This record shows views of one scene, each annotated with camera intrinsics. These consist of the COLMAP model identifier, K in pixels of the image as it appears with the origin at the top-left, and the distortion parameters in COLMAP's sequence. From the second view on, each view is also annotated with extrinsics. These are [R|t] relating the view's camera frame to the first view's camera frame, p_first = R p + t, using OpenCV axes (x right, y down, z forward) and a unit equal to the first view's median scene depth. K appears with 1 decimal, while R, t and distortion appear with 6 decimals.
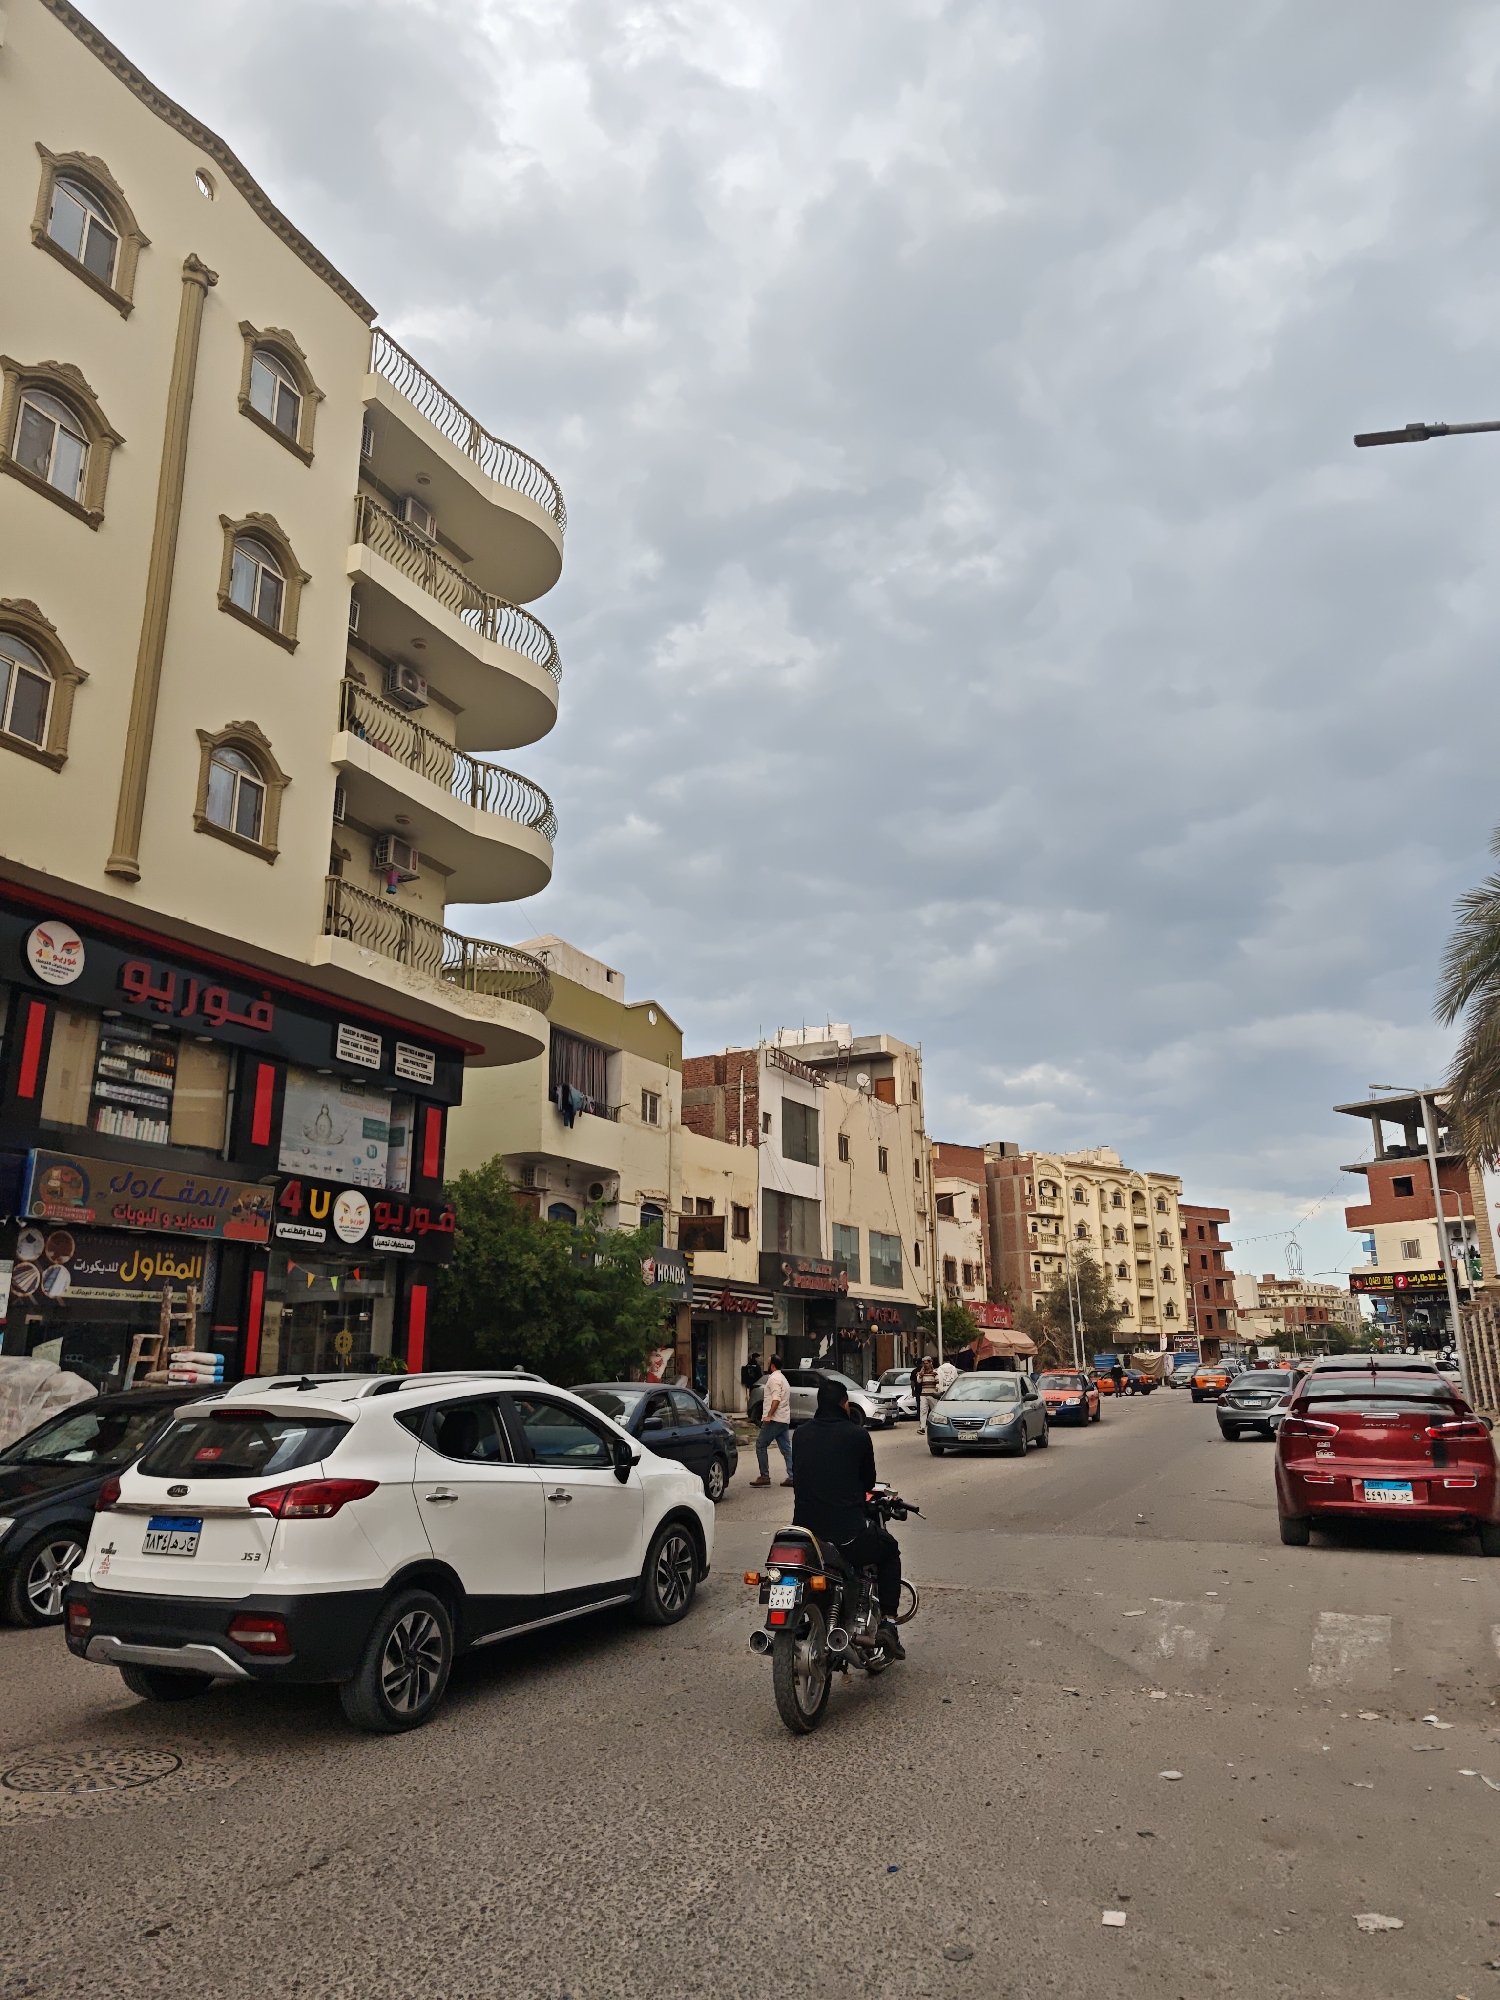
lens RADIAL K [[1357.5, 0, 760.9], [0, 1357.5, 1016.0], [0, 0, 1]] dist [-0.017026, 0.000463]
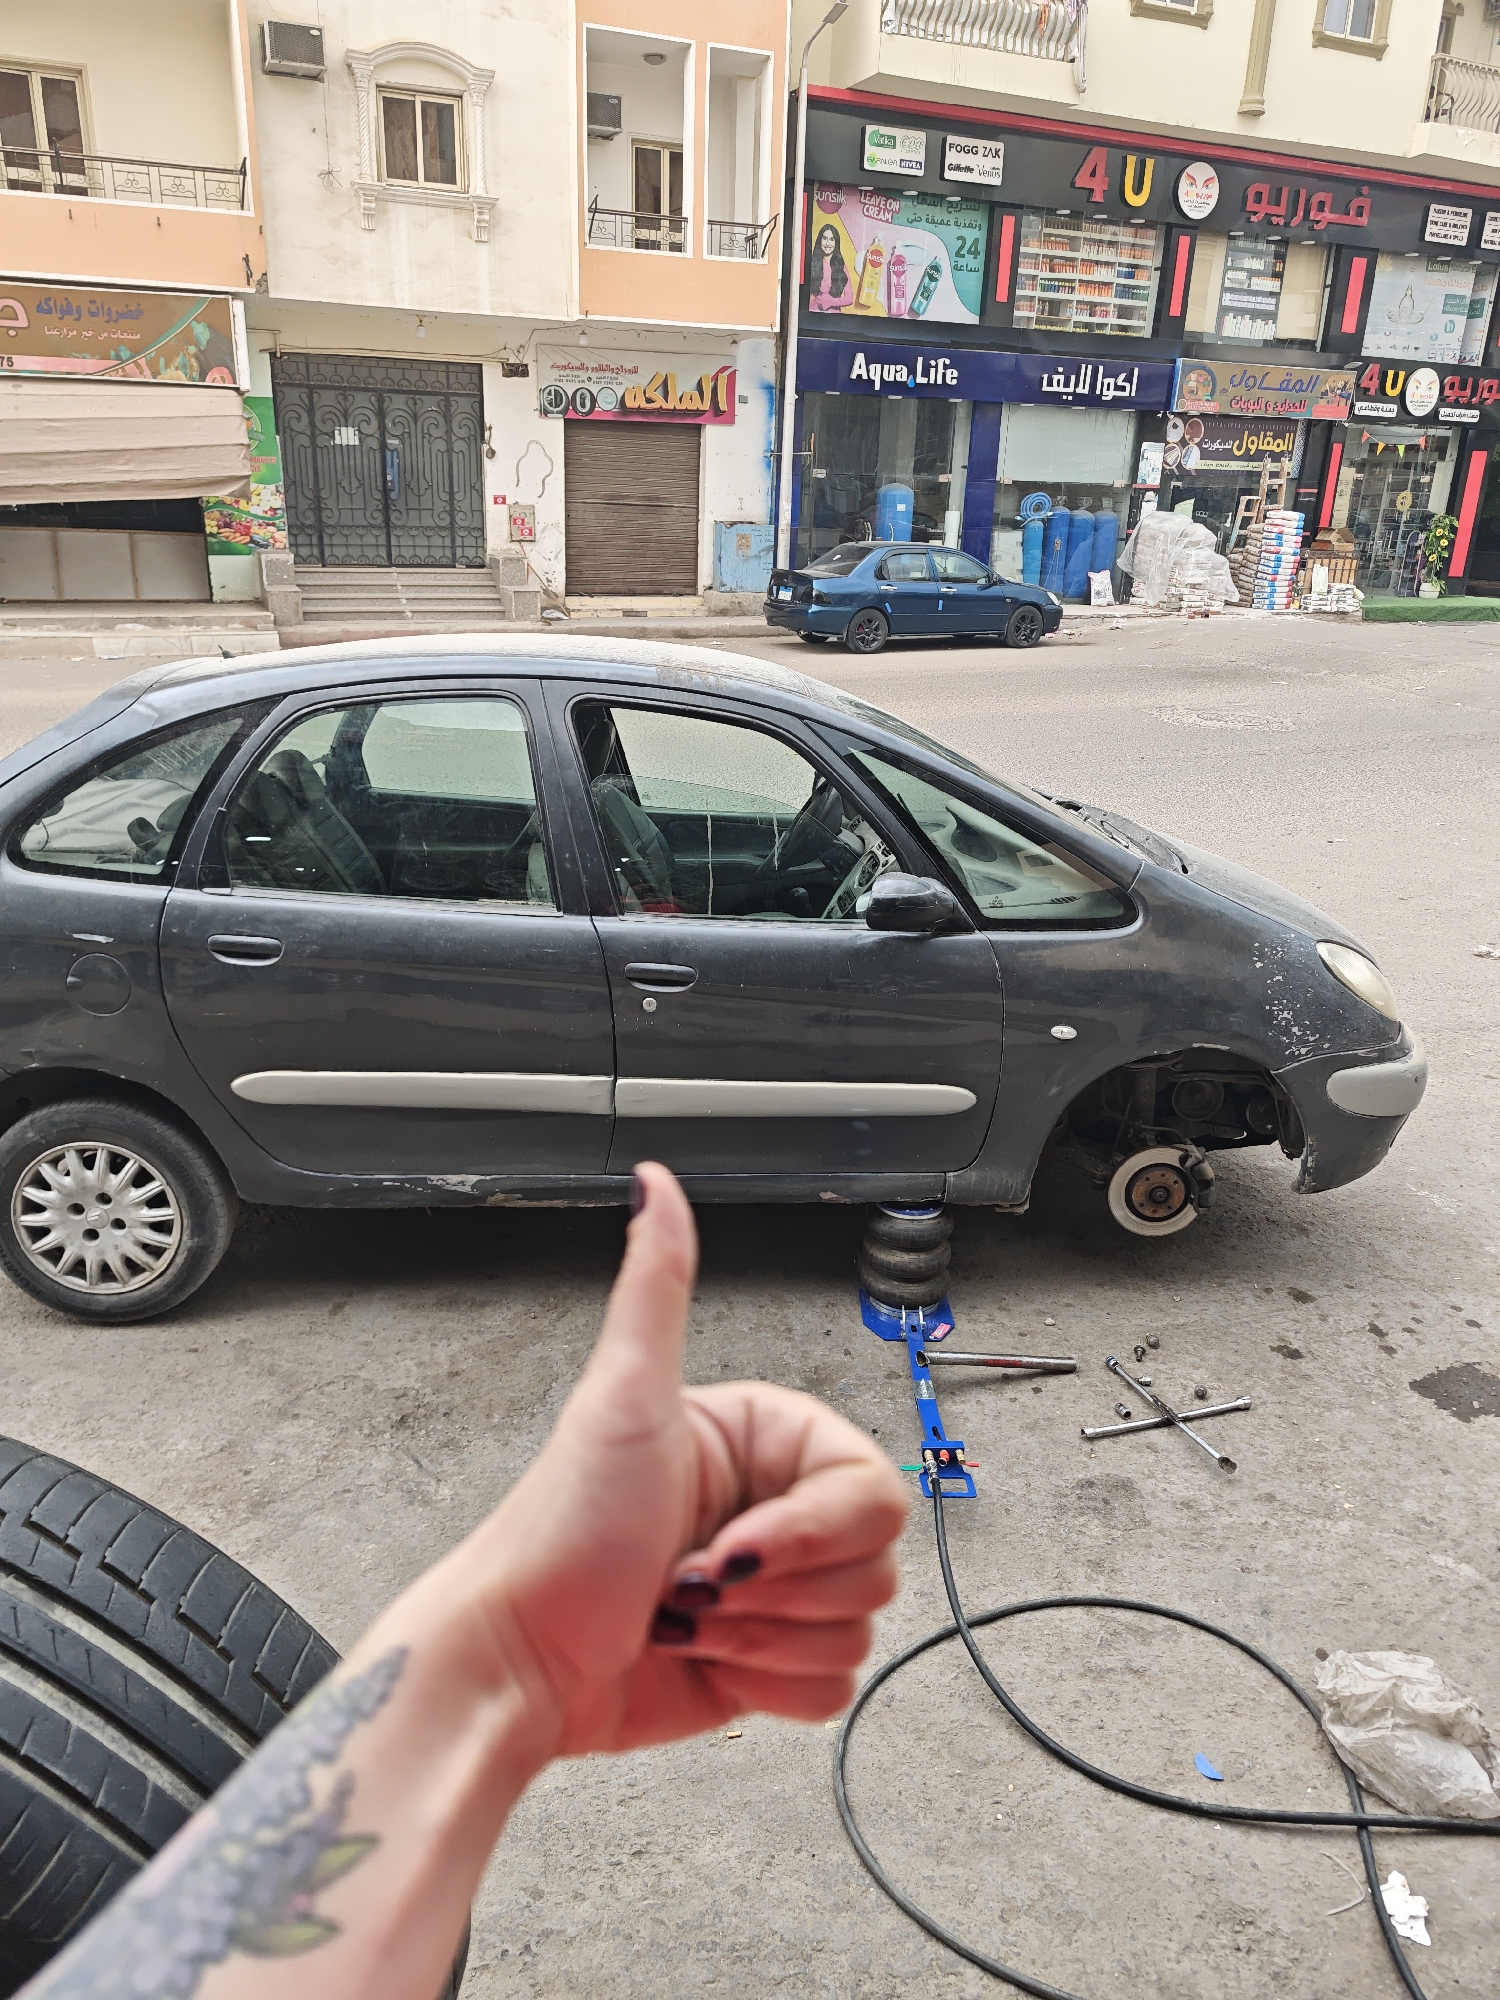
lens RADIAL K [[1357.5, 0, 755.5], [0, 1357.5, 1012.1], [0, 0, 1]] dist [-0.017026, 0.000463]
pose [[0.745463, 0.268456, -0.610095, 0.138919], [0.139351, 0.832311, 0.536507, -0.125761], [0.651817, -0.484964, 0.583047, -0.356404]]
